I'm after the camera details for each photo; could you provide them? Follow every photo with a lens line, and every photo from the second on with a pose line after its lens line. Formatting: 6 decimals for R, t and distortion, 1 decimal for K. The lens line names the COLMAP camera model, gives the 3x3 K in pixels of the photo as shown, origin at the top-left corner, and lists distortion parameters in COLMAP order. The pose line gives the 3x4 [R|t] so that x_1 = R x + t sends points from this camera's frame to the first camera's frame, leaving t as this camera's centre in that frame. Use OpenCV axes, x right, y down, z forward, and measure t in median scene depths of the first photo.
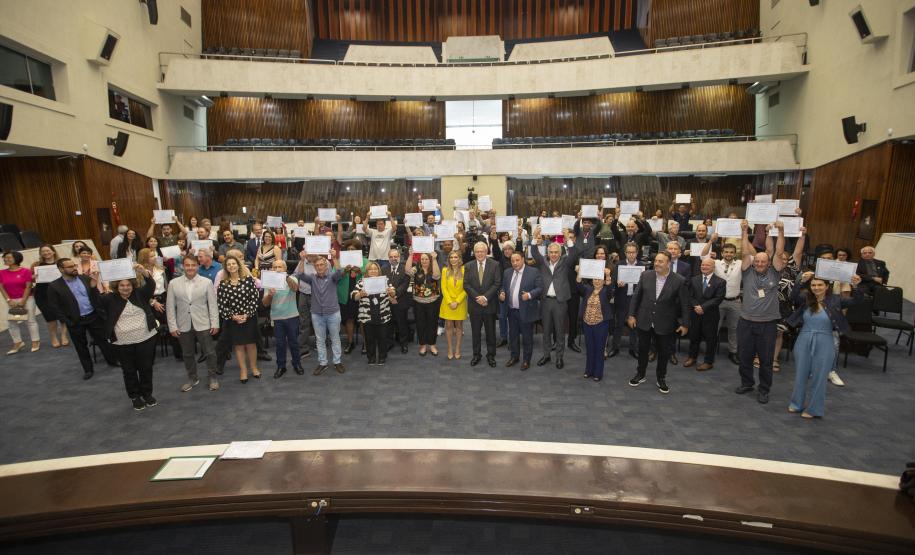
lens RADIAL K [[414.8, 0, 457.5], [0, 414.8, 277.5], [0, 0, 1]] dist [-0.053510, 0.017125]
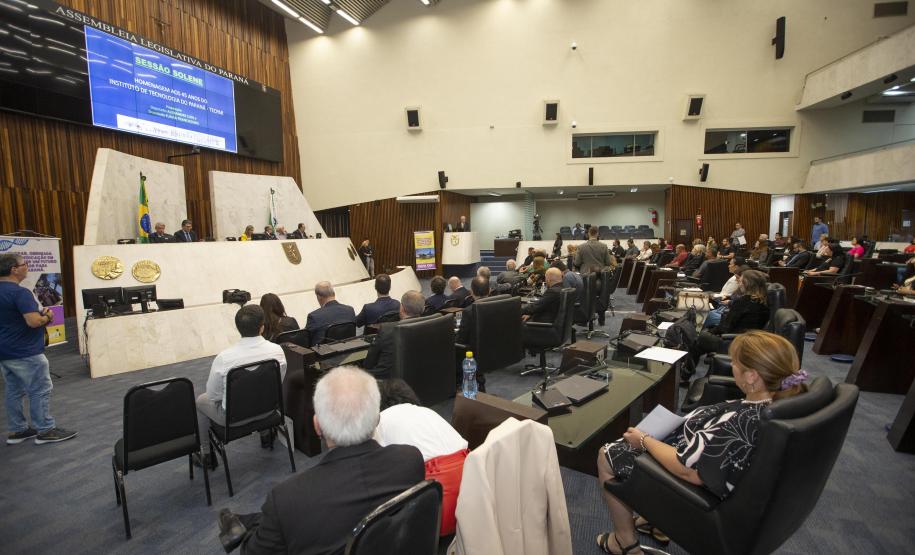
lens RADIAL K [[414.8, 0, 457.5], [0, 414.8, 277.5], [0, 0, 1]] dist [-0.053510, 0.017125]
pose [[-0.321785, 0.116400, -0.939630, 0.548400], [-0.167853, 0.969681, 0.177605, -0.066378], [0.931815, 0.214871, -0.292491, 0.505935]]
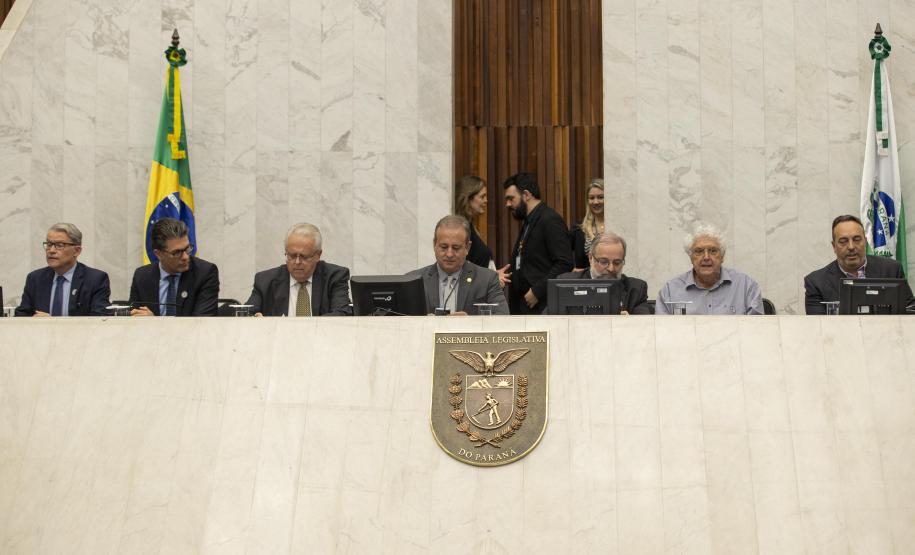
lens RADIAL K [[1876.6, 0, 458.4], [0, 1876.6, 297.6], [0, 0, 1]] dist [-0.282883, -0.028286]
pose [[-0.998772, 0.012832, 0.047852, -0.031956], [0.021420, 0.982777, 0.183549, -0.060252], [-0.044672, 0.184348, -0.981845, 0.547153]]
